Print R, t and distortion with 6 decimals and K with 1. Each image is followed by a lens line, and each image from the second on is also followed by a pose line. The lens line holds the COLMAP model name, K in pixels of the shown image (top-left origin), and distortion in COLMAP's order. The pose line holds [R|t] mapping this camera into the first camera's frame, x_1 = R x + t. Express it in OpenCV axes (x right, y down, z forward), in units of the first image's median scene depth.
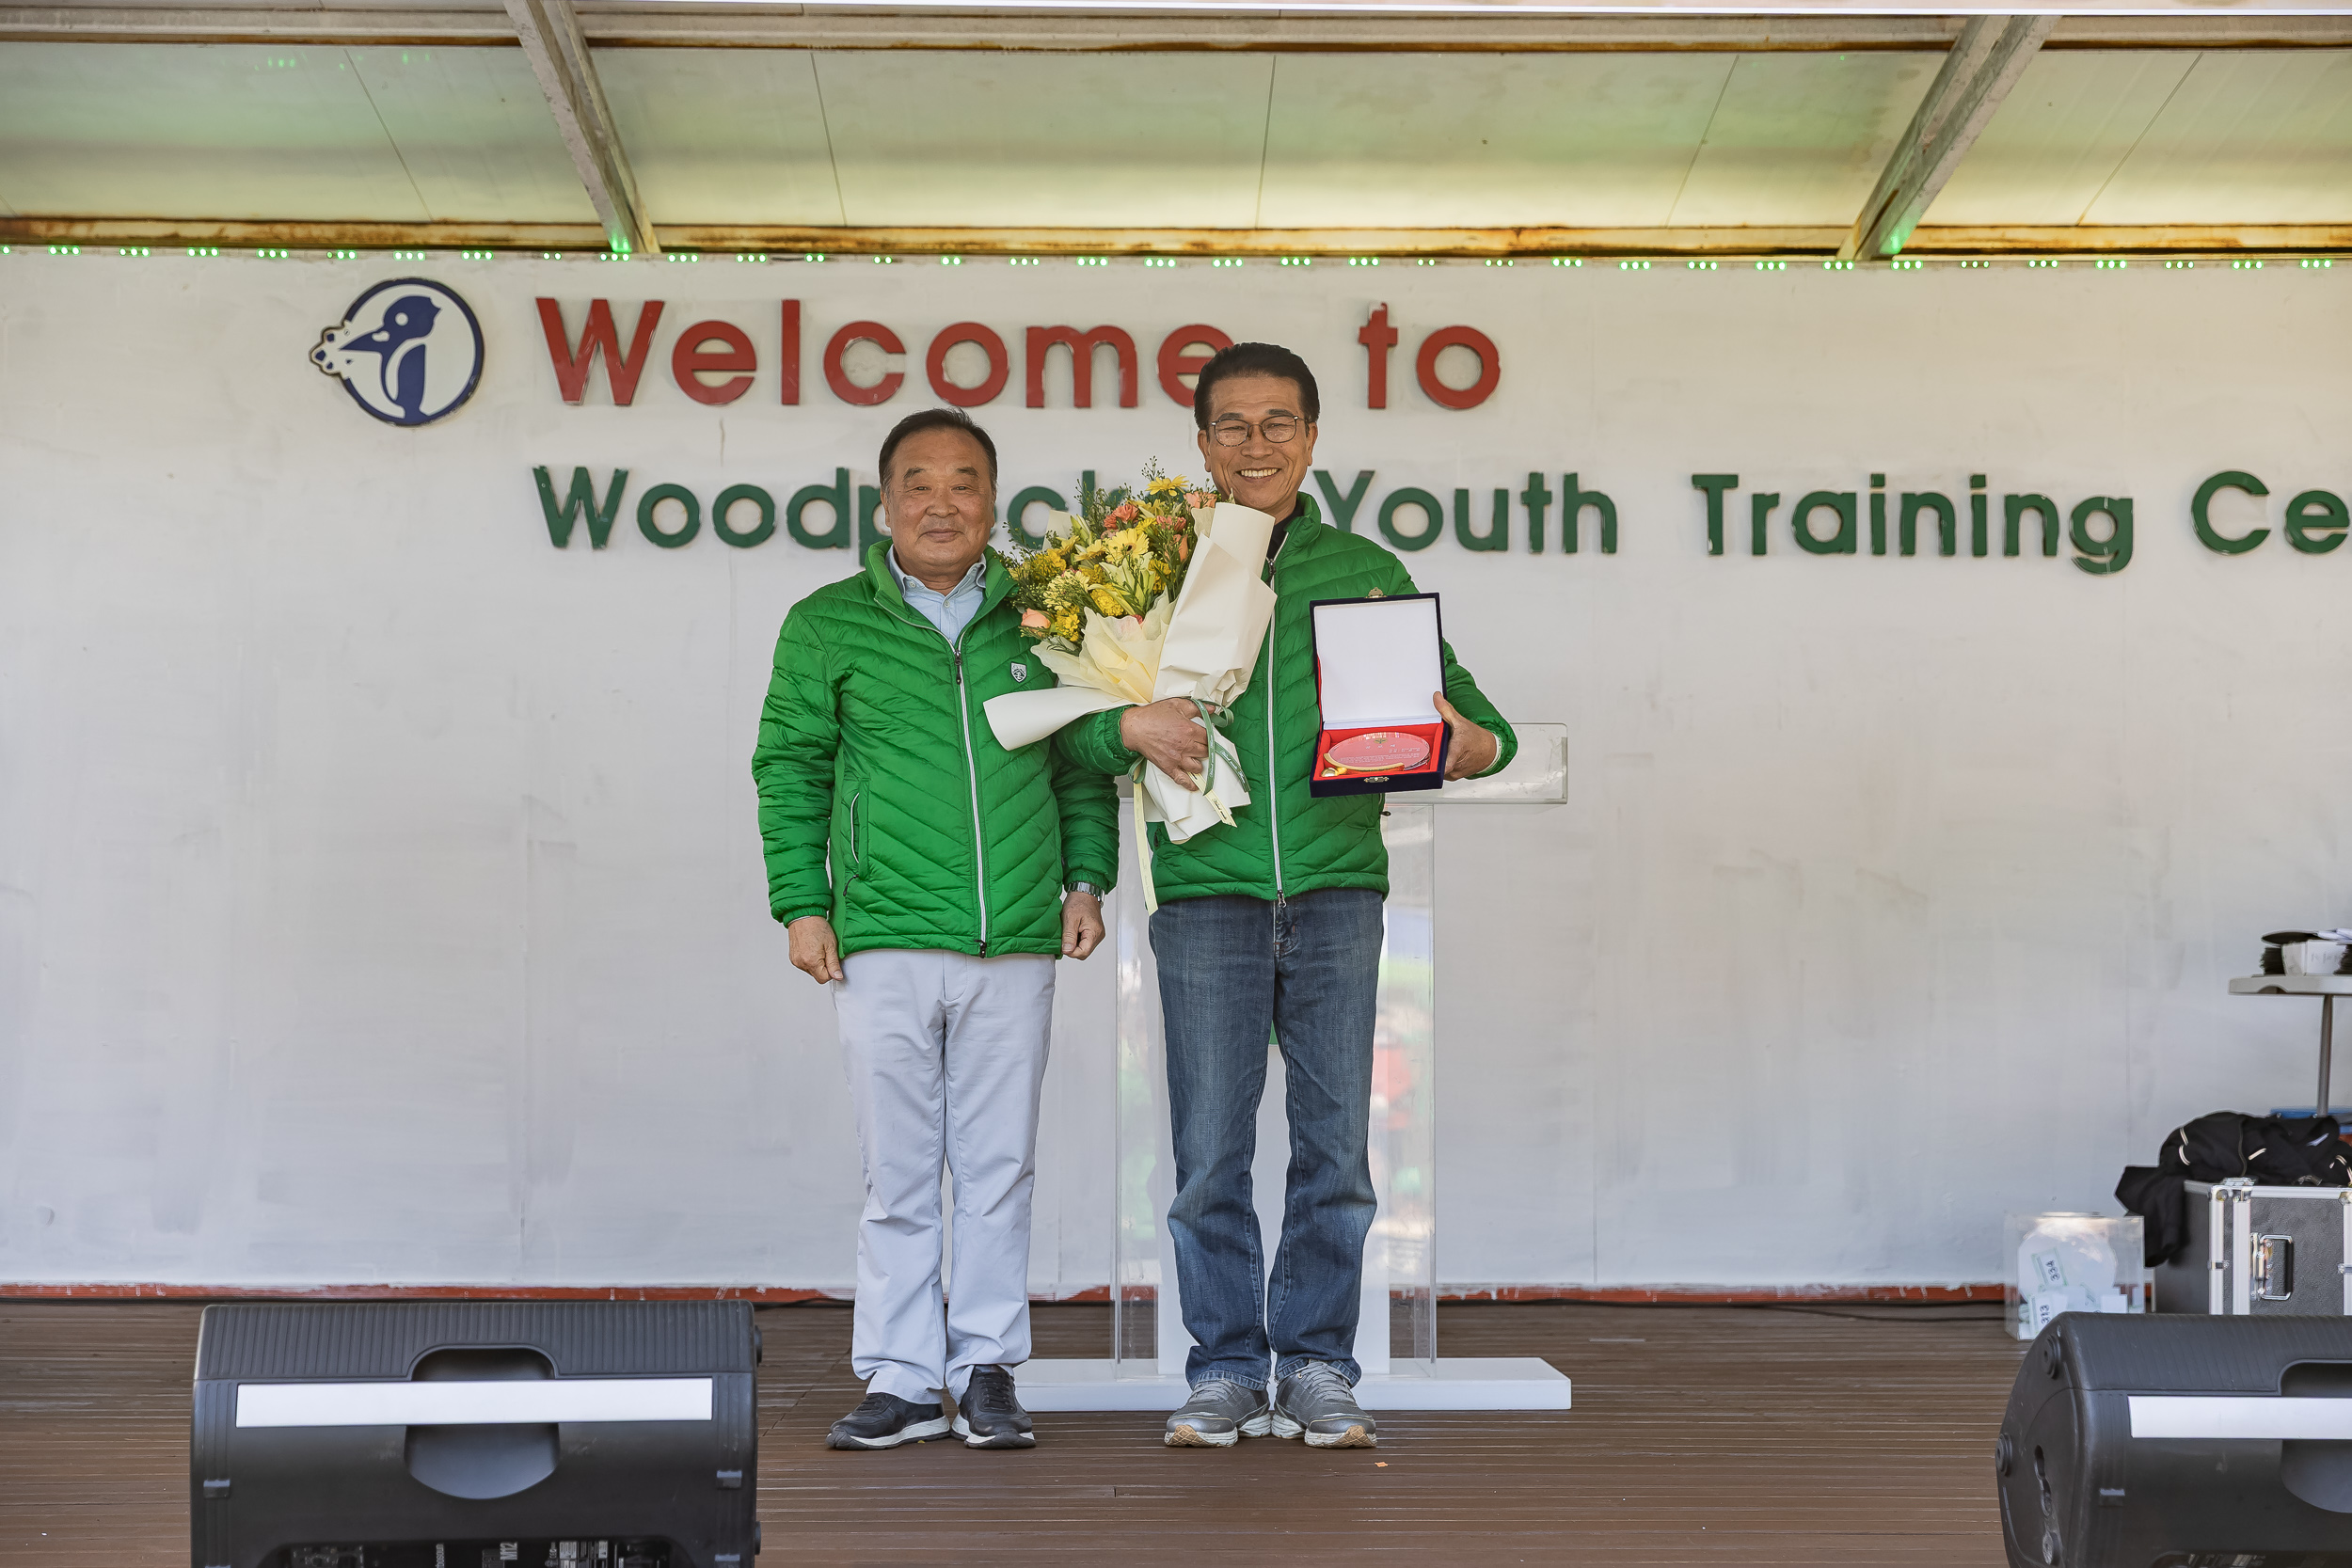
lens RADIAL K [[4057.7, 0, 1183.0], [0, 4057.7, 802.9], [0, 0, 1]] dist [0.094030, -0.031034]
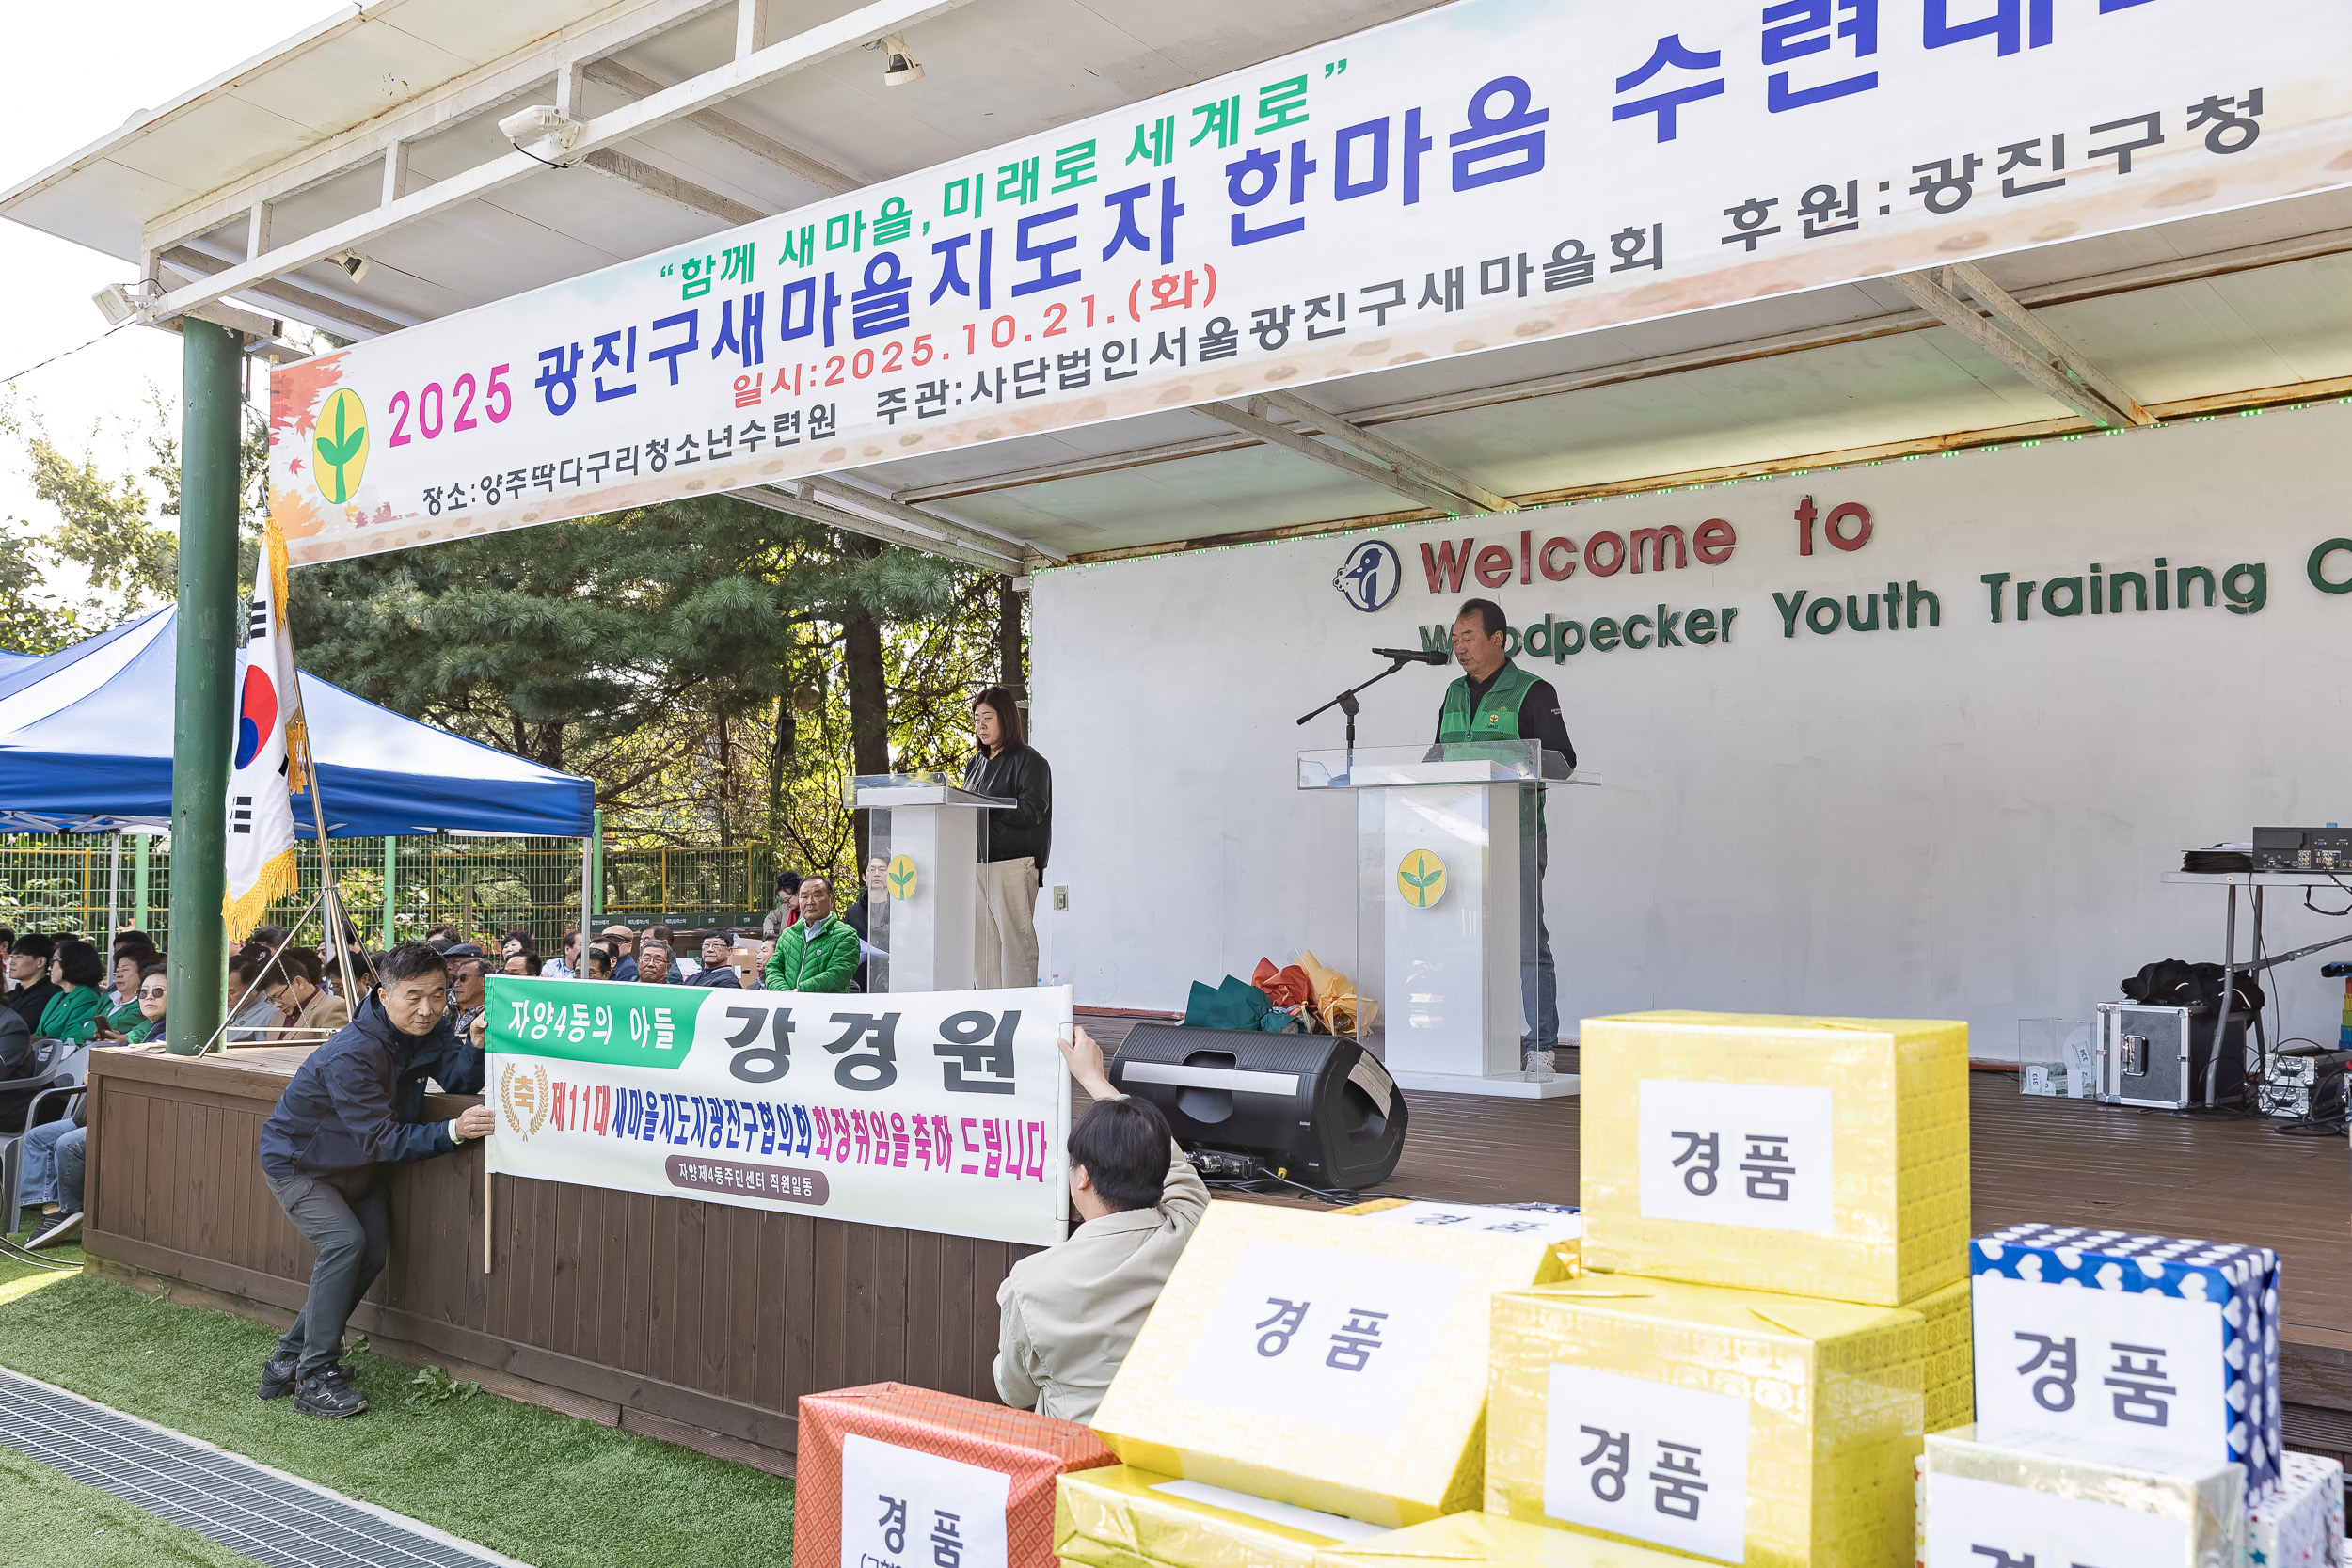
lens RADIAL K [[2327.9, 0, 1097.7], [0, 2327.9, 791.3], [0, 0, 1]] dist [0.027658, 0.024436]
pose [[0.701989, -0.028276, -0.711627, 0.553599], [0.027820, 0.999538, -0.012273, 0.009680], [0.711645, -0.011182, 0.702451, 0.065866]]
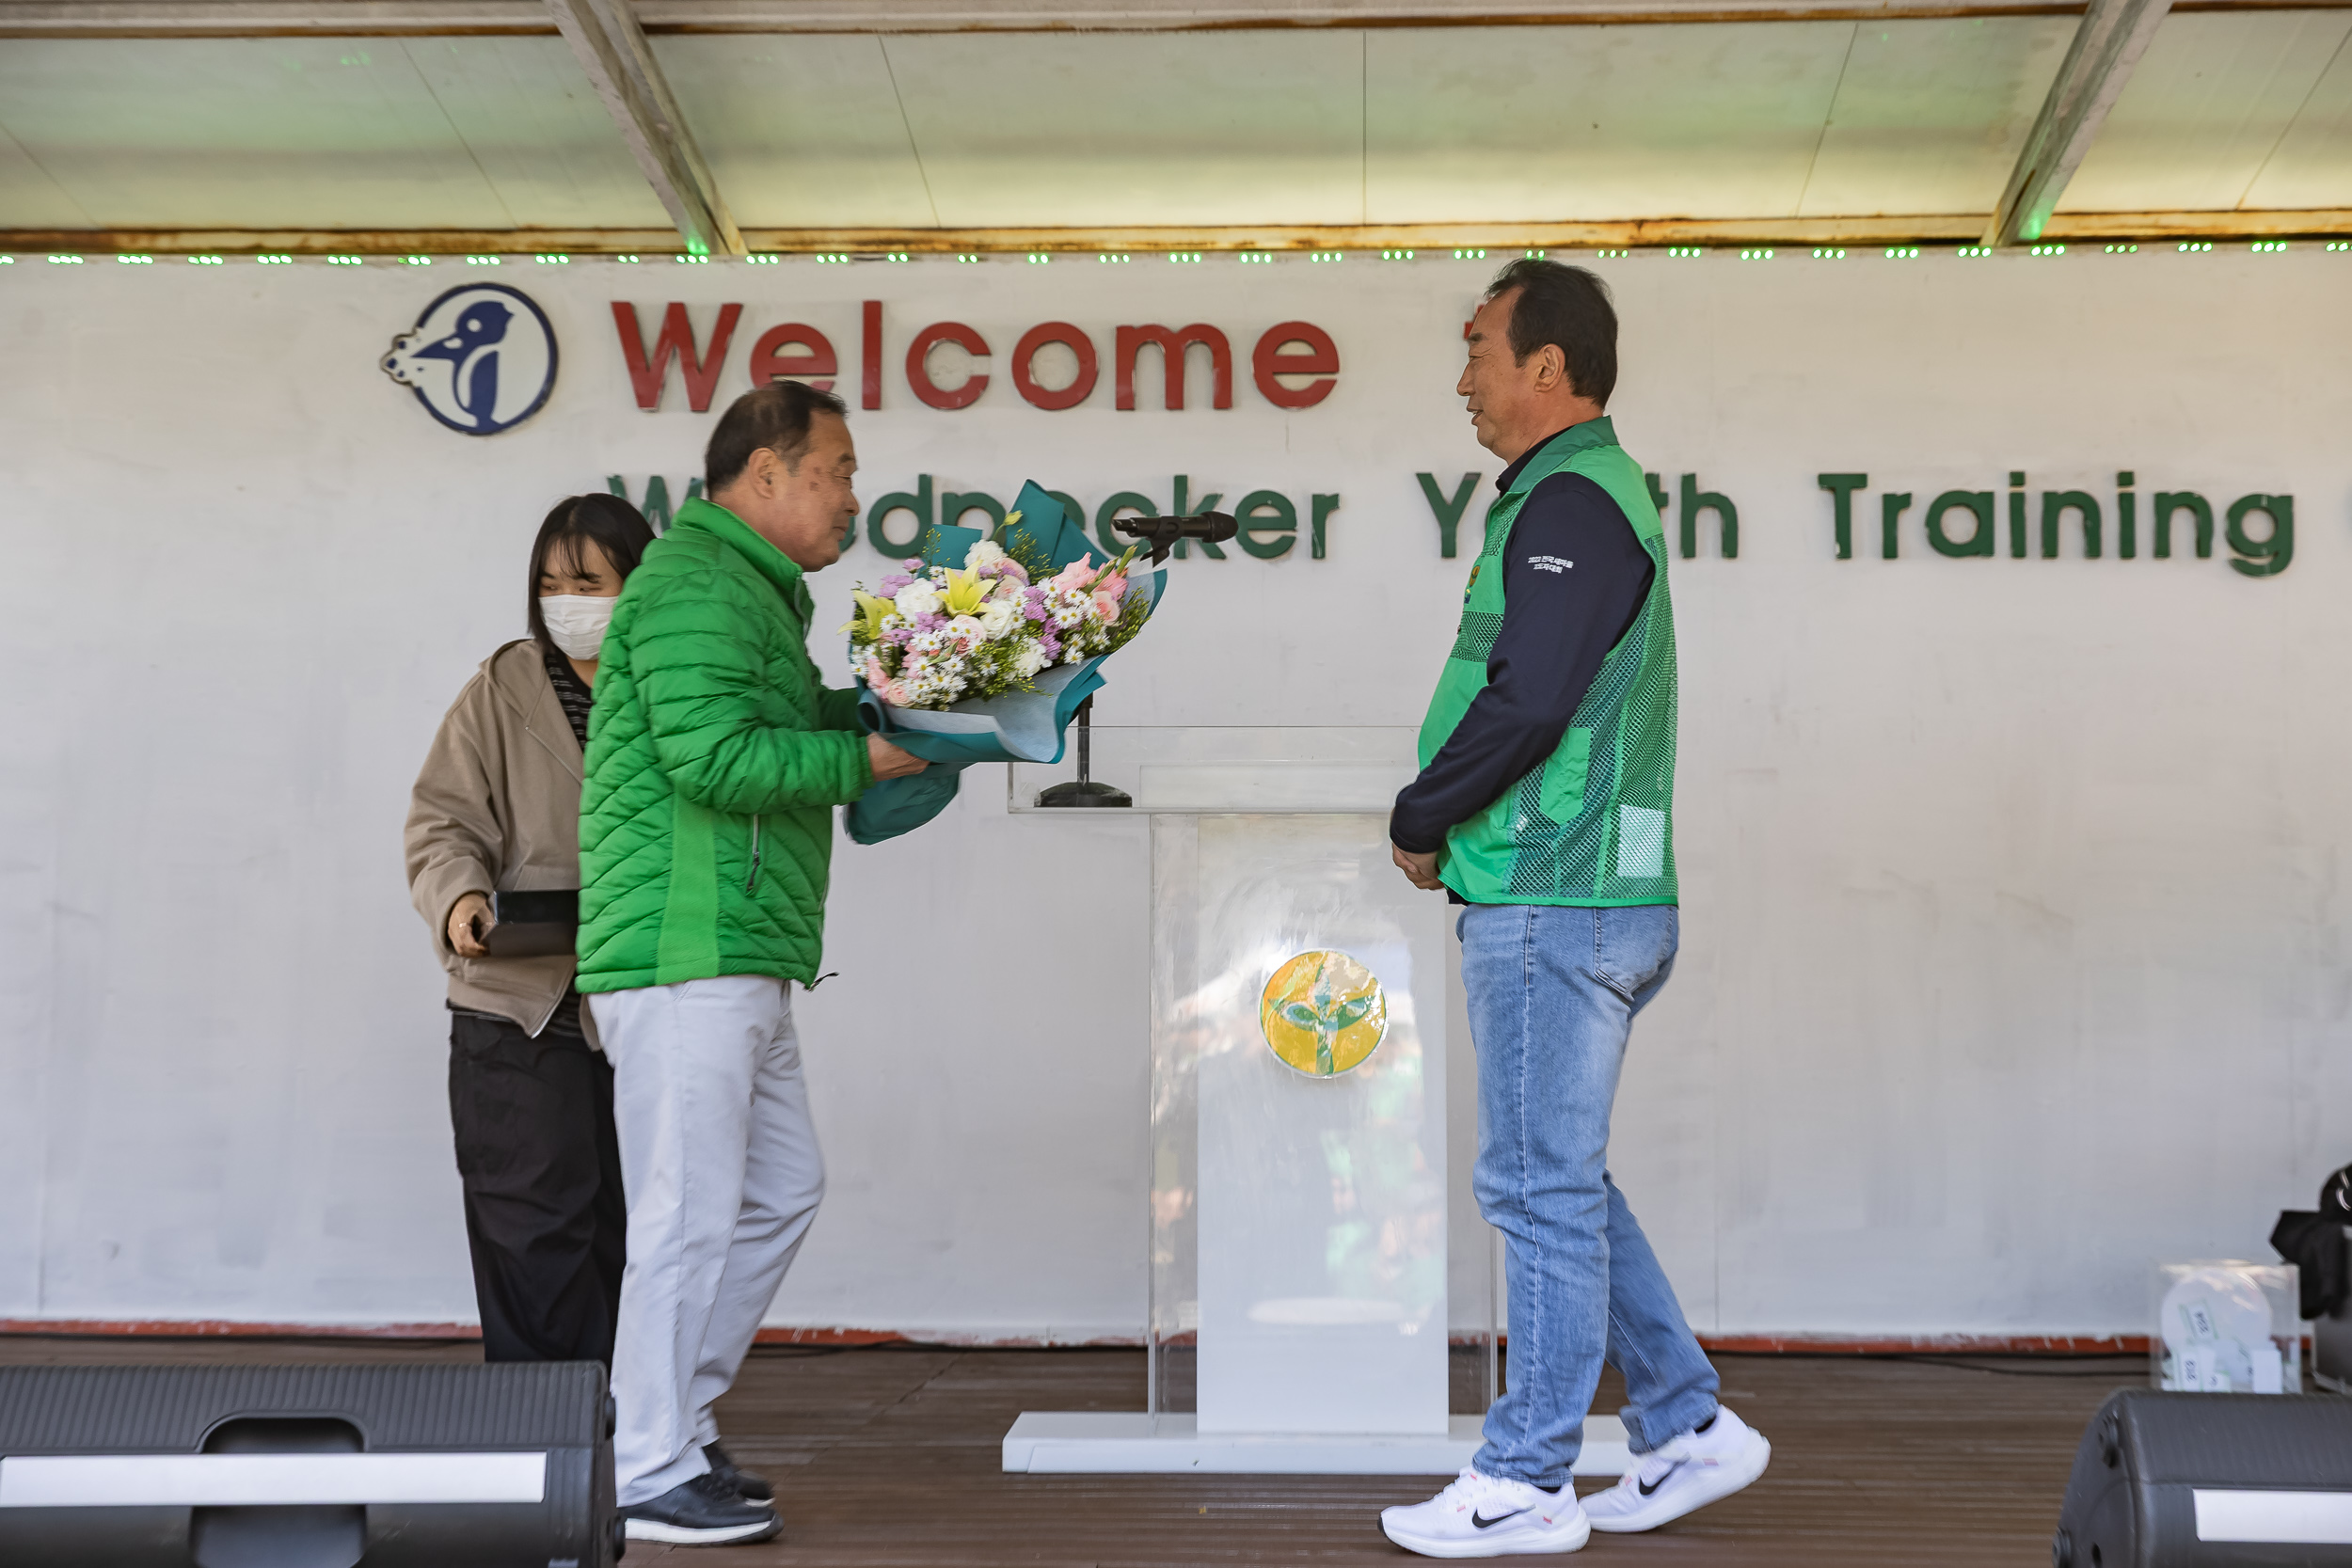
lens RADIAL K [[3888.7, 0, 1176.0], [0, 3888.7, 784.0], [0, 0, 1]] dist [0.083617, -0.036172]
pose [[0.997616, -0.002632, -0.068964, 0.038725], [0.001497, 0.999863, -0.016503, 0.006059], [0.068998, 0.016361, 0.997483, 0.086560]]
